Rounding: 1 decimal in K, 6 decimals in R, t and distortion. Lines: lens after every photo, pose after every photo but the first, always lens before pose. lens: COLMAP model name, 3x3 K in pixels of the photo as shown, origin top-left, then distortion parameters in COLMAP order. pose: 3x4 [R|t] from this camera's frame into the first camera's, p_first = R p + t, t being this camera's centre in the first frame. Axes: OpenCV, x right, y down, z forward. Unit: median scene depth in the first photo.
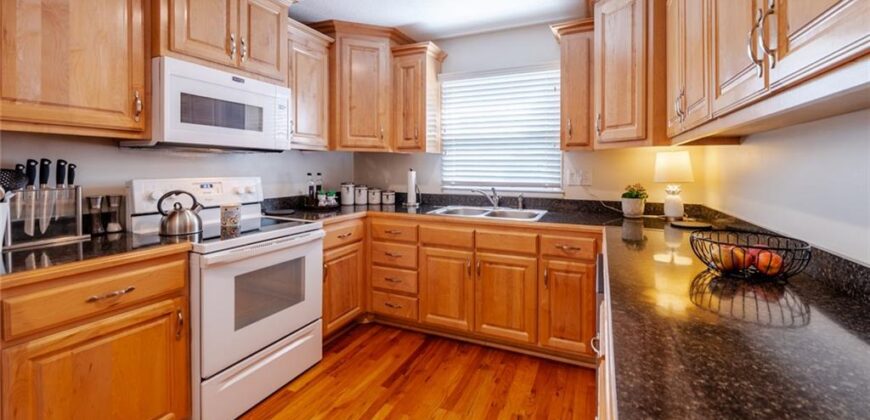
lens RADIAL K [[379.5, 0, 454.8], [0, 379.5, 174.4], [0, 0, 1]] dist [-0.000963, -0.000256]
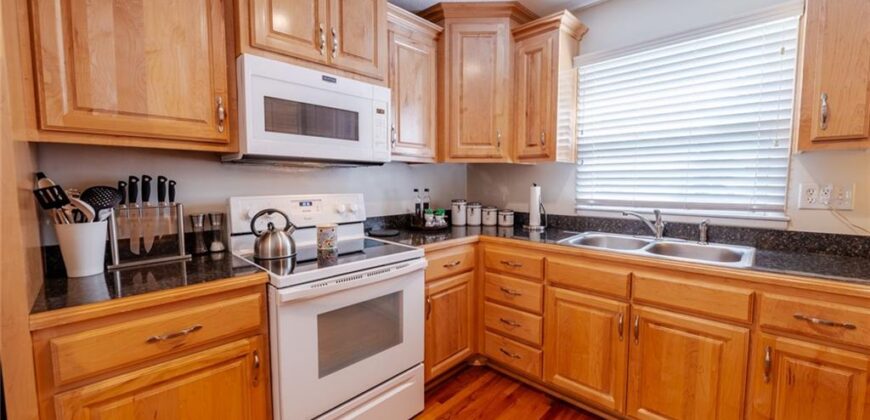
lens RADIAL K [[360.9, 0, 430.4], [0, 360.9, 212.9], [0, 0, 1]] dist [-0.000779, -0.000377]
pose [[0.928025, 0.024331, -0.371723, -0.046068], [0.000476, 0.997786, 0.066499, -0.004220], [0.372518, -0.061890, 0.925959, 0.273388]]
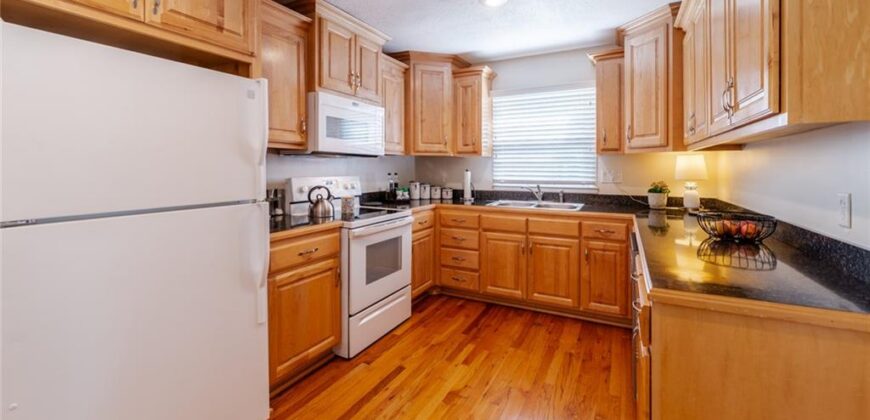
lens RADIAL K [[389.0, 0, 443.9], [0, 389.0, 172.3], [0, 0, 1]] dist [0.000104, -0.000069]
pose [[0.997937, -0.002335, -0.064158, -0.143783], [0.001903, 0.999975, -0.006803, 0.003222], [0.064173, 0.006667, 0.997917, -0.311802]]
